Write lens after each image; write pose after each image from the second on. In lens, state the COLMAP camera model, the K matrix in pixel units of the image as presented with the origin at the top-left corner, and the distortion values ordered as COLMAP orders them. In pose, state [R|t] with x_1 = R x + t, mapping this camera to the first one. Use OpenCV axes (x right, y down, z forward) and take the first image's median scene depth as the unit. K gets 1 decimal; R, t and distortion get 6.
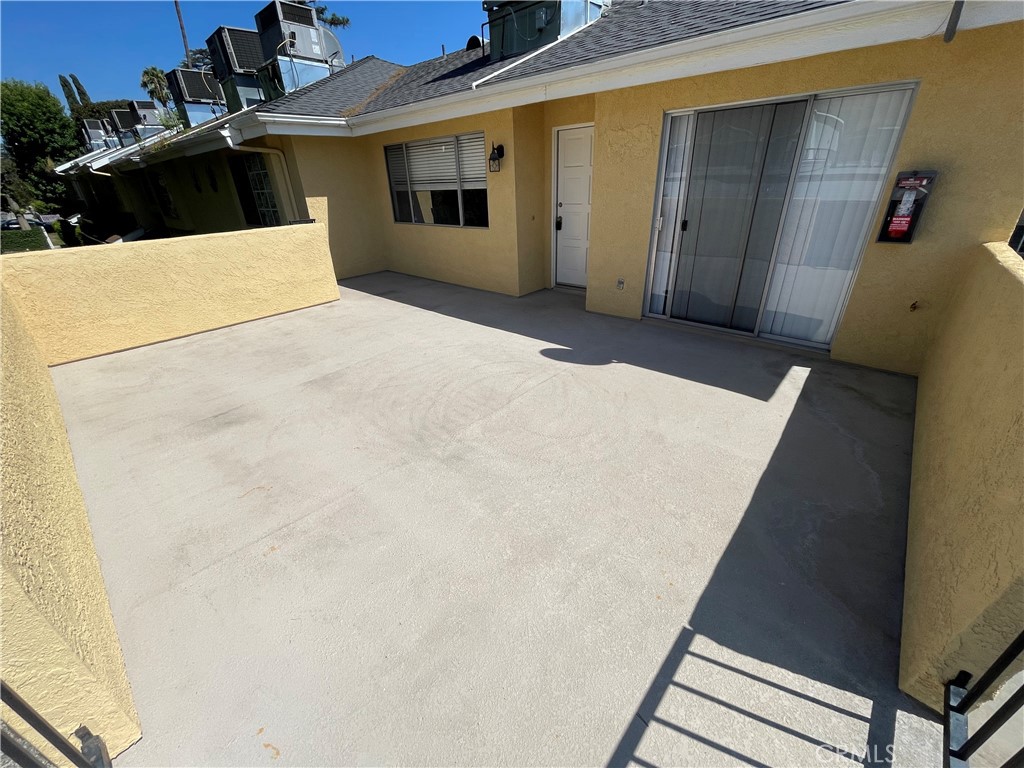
lens RADIAL K [[410.7, 0, 512.0], [0, 410.7, 384.0], [0, 0, 1]] dist [0.001034, 0.000330]
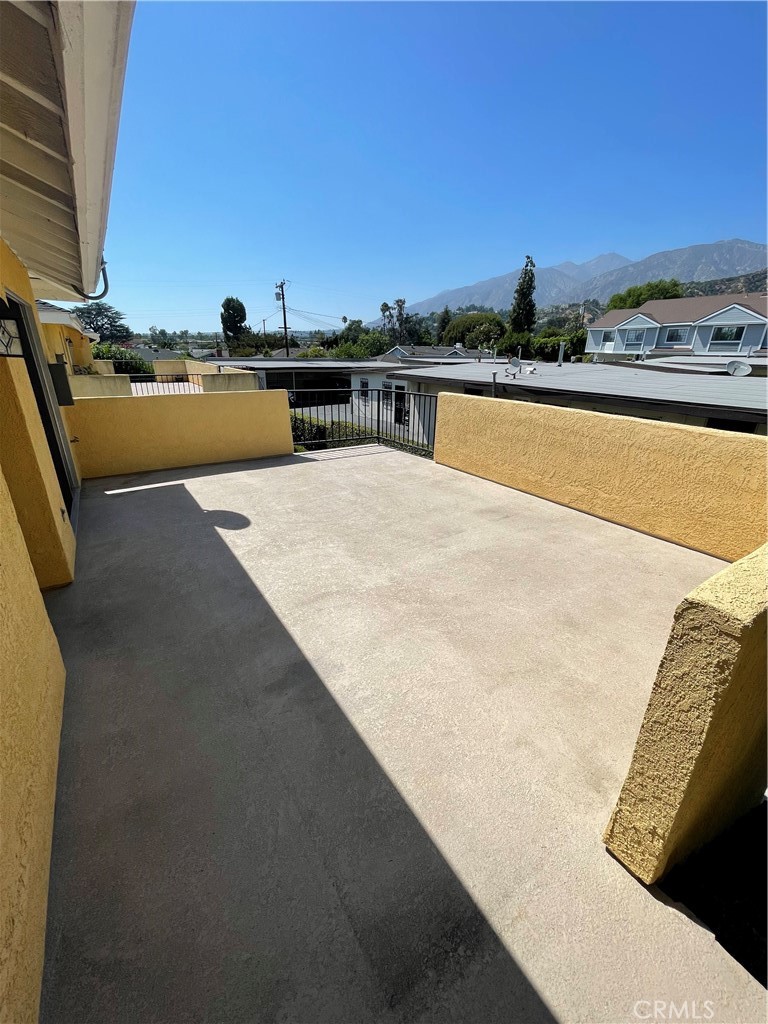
lens RADIAL K [[410.7, 0, 384.0], [0, 410.7, 512.0], [0, 0, 1]] dist [0.001034, 0.000330]
pose [[-0.966061, -0.081899, 0.244988, -0.543440], [0.126805, 0.675916, 0.725987, -0.867581], [-0.225049, 0.732414, -0.642591, 1.681633]]
